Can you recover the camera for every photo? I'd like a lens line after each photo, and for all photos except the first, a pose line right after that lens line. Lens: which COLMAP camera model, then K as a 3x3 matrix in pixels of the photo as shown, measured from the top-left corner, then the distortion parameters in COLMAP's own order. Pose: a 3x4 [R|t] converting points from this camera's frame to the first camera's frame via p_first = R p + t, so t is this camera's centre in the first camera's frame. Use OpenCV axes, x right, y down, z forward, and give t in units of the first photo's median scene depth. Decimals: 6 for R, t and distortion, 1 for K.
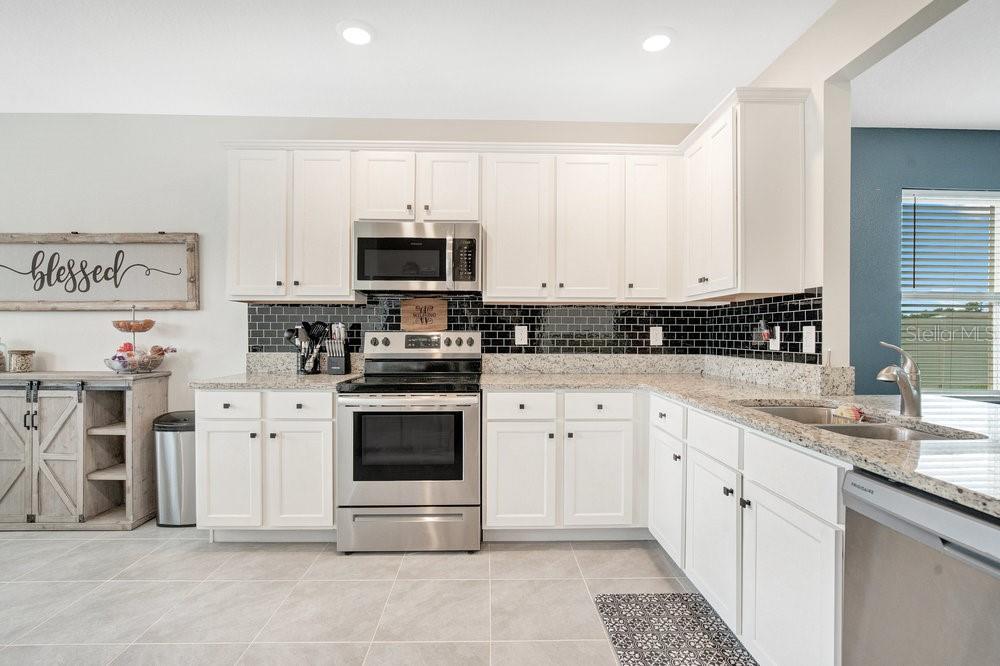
lens RADIAL K [[471.3, 0, 497.3], [0, 471.3, 335.3], [0, 0, 1]] dist [-0.004370, -0.000123]
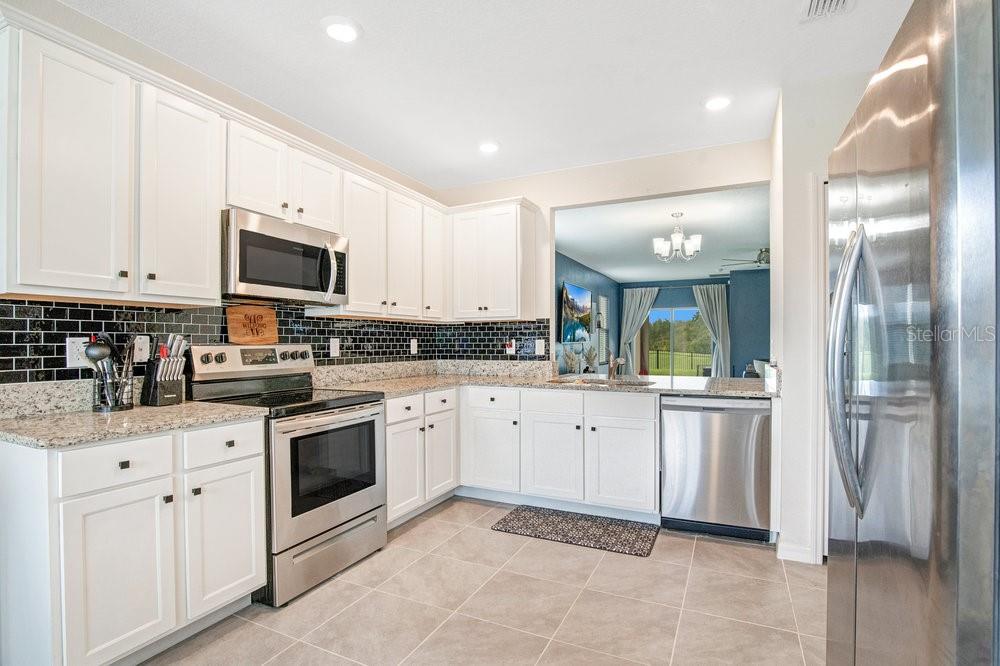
lens RADIAL K [[480.8, 0, 505.2], [0, 480.8, 344.6], [0, 0, 1]] dist [-0.019574, -0.000205]
pose [[0.457175, -0.009047, 0.889331, -0.811991], [0.010651, 0.999932, 0.004697, -0.008354], [-0.889313, 0.007324, 0.457240, 0.221848]]
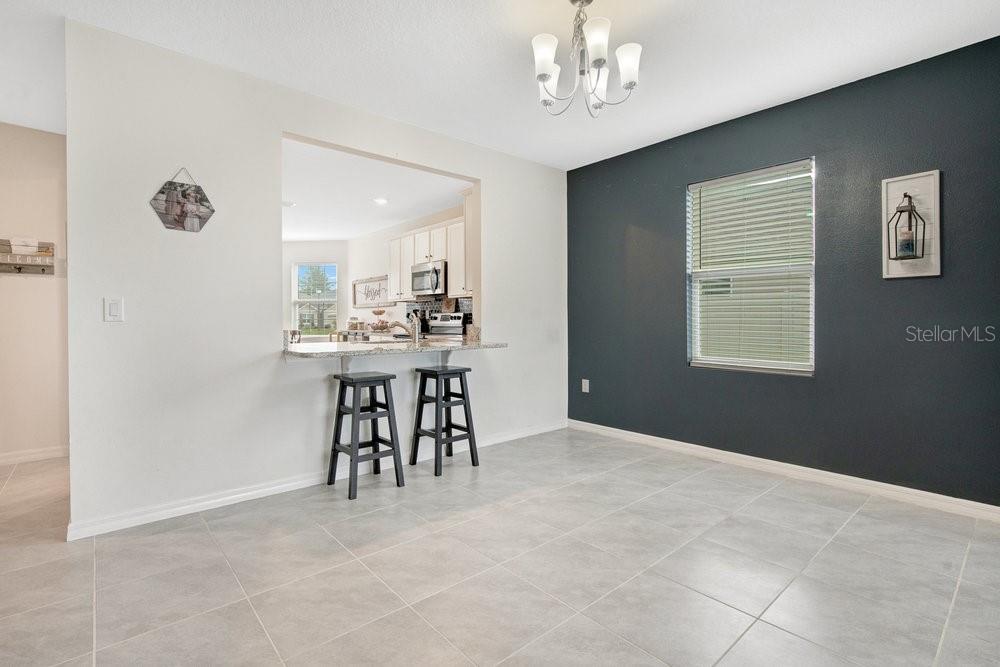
lens RADIAL K [[469.0, 0, 503.2], [0, 469.0, 317.0], [0, 0, 1]] dist [0.000034, 0.000011]
pose [[0.634194, -0.009613, -0.773114, 1.749814], [-0.000926, 0.999913, -0.013192, 0.039293], [0.773173, 0.009082, 0.634130, -0.108994]]
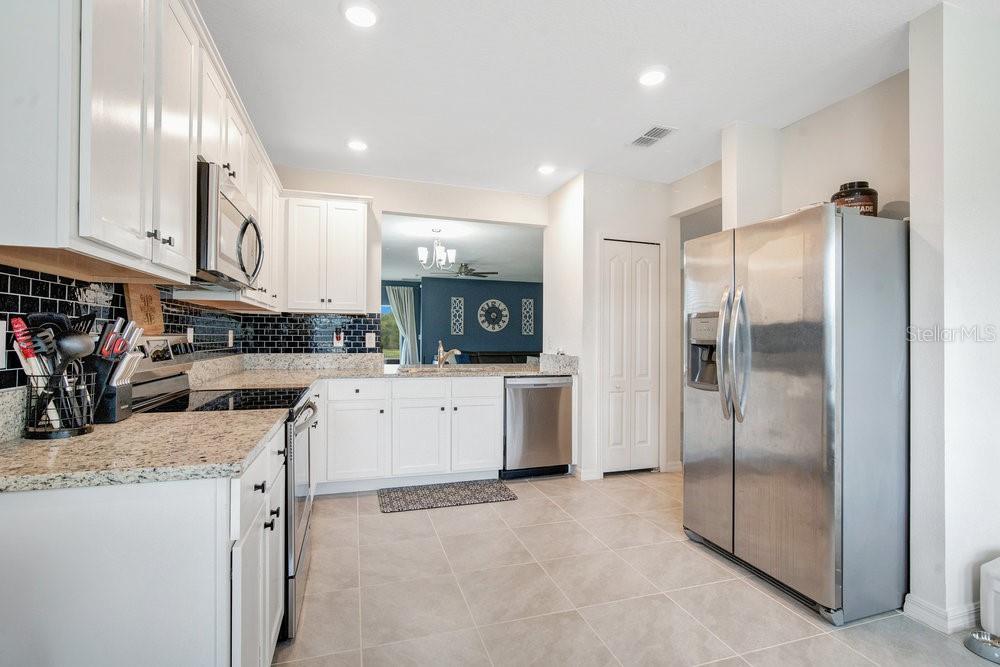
lens RADIAL K [[461.6, 0, 500.0], [0, 461.6, 333.5], [0, 0, 1]] dist [-0.001838, -0.000123]
pose [[-0.274952, 0.000765, 0.961458, -1.004465], [-0.006096, 0.999978, -0.002539, -0.013434], [-0.961439, -0.006559, -0.274941, 0.800122]]
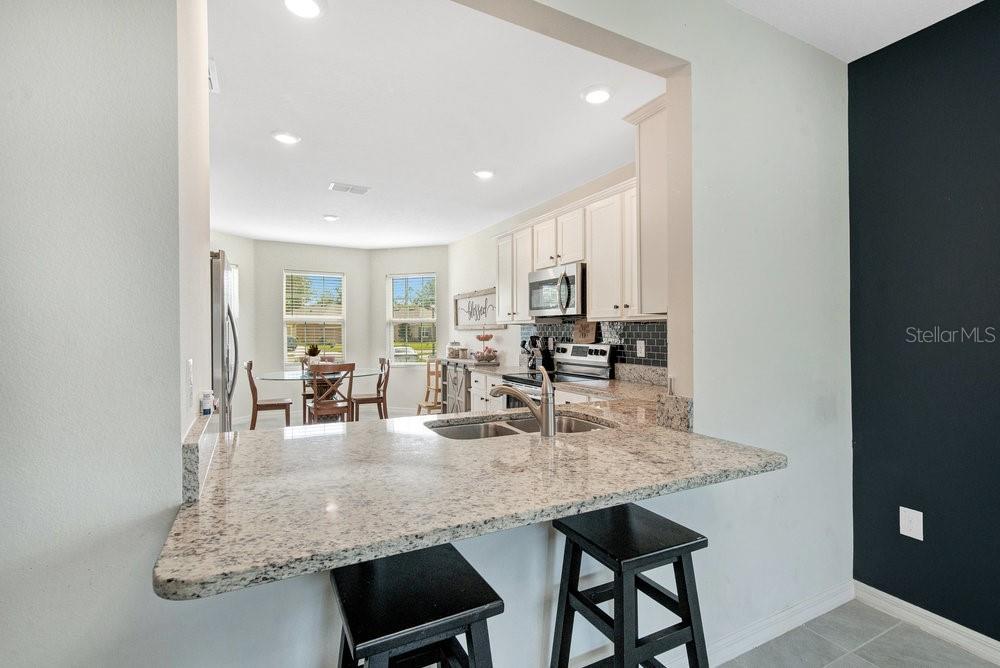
lens RADIAL K [[471.3, 0, 497.3], [0, 471.3, 336.3], [0, 0, 1]] dist [-0.004370, -0.000123]
pose [[0.421526, 0.006395, -0.906794, 1.059877], [-0.006210, 0.999972, 0.004166, -0.036427], [0.906795, 0.003875, 0.421554, 0.249369]]
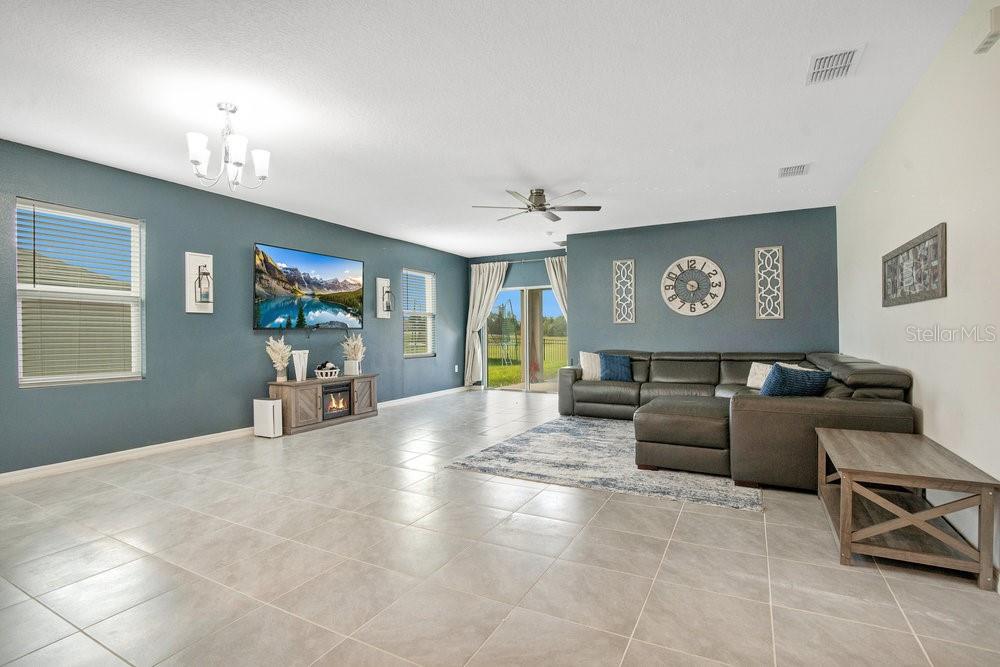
lens RADIAL K [[471.3, 0, 497.3], [0, 471.3, 335.8], [0, 0, 1]] dist [-0.004370, -0.000123]
pose [[0.502178, -0.011185, 0.864692, 0.561768], [0.014943, 0.999879, 0.004255, 0.033492], [-0.864635, 0.010784, 0.502285, -0.621053]]
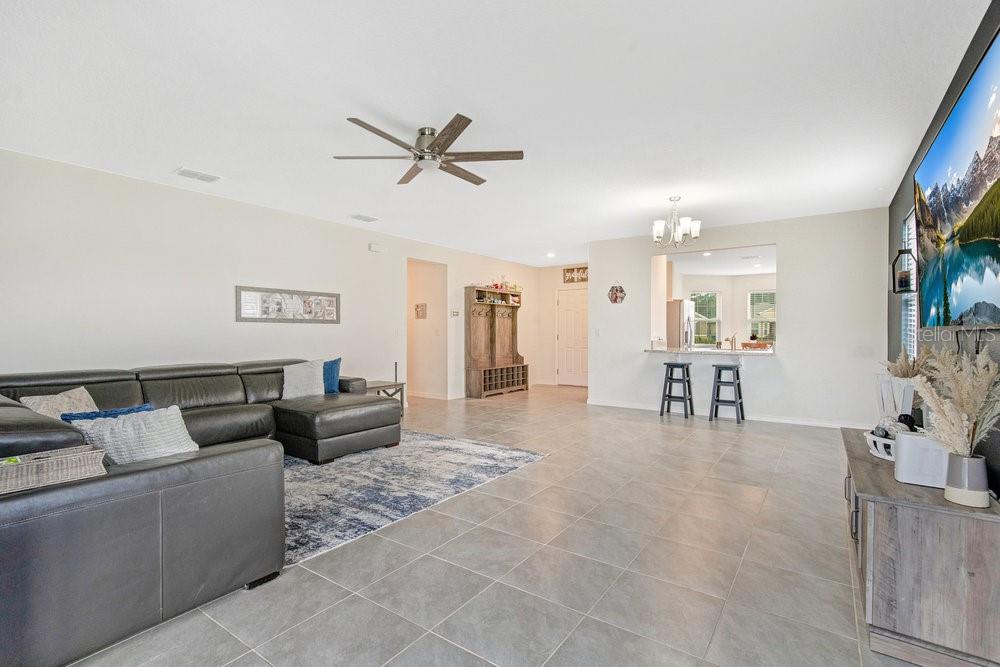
lens RADIAL K [[471.3, 0, 497.3], [0, 471.3, 335.8], [0, 0, 1]] dist [-0.004370, -0.000123]
pose [[-0.605376, 0.005650, -0.795919, 3.067177], [-0.005143, 0.999926, 0.011010, 0.005438], [0.795923, 0.010759, -0.605303, 1.035860]]
